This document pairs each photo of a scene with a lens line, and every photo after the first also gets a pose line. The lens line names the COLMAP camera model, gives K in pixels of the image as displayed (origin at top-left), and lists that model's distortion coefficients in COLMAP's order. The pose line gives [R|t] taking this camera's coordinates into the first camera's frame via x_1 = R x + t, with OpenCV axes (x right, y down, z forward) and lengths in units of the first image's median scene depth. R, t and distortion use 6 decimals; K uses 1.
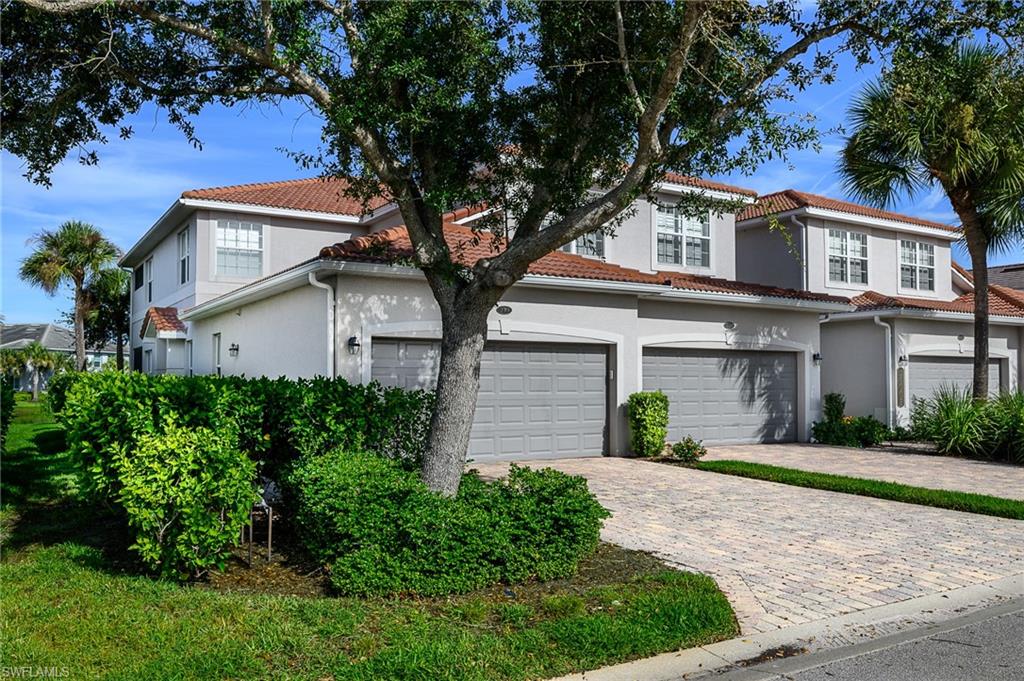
lens RADIAL K [[819.1, 0, 512.0], [0, 819.1, 340.5], [0, 0, 1]] dist [-0.009690, -0.002265]
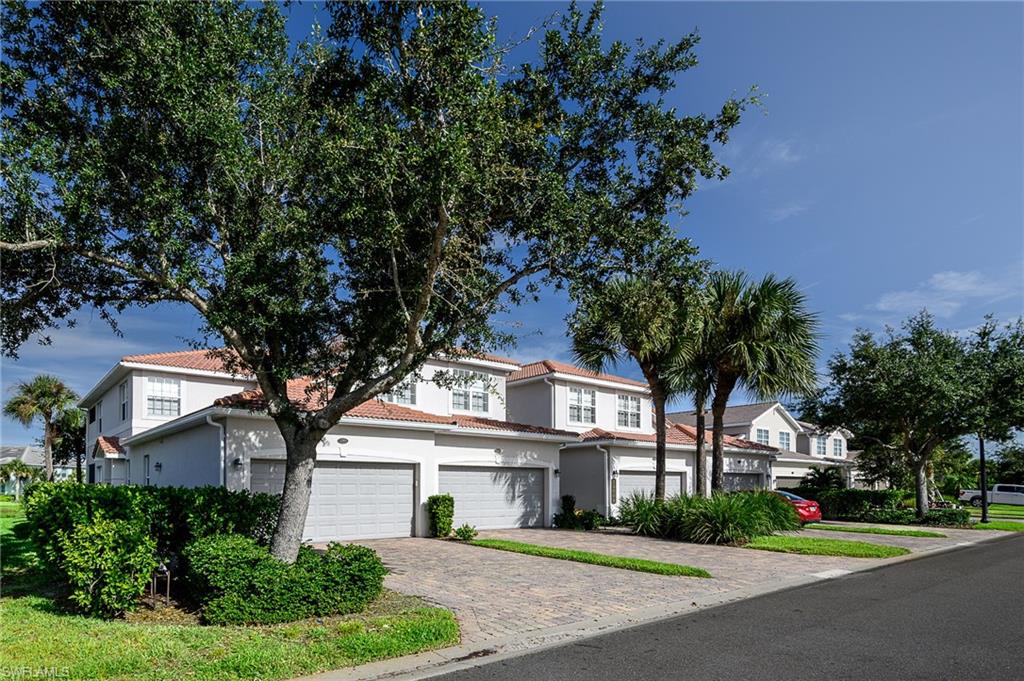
lens RADIAL K [[661.8, 0, 512.0], [0, 661.8, 456.0], [0, 0, 1]] dist [0.002190, -0.000320]
pose [[0.996487, 0.003022, 0.083693, 0.230569], [-0.004020, 0.999923, 0.011762, -0.028664], [-0.083651, -0.012057, 0.996422, -0.280950]]
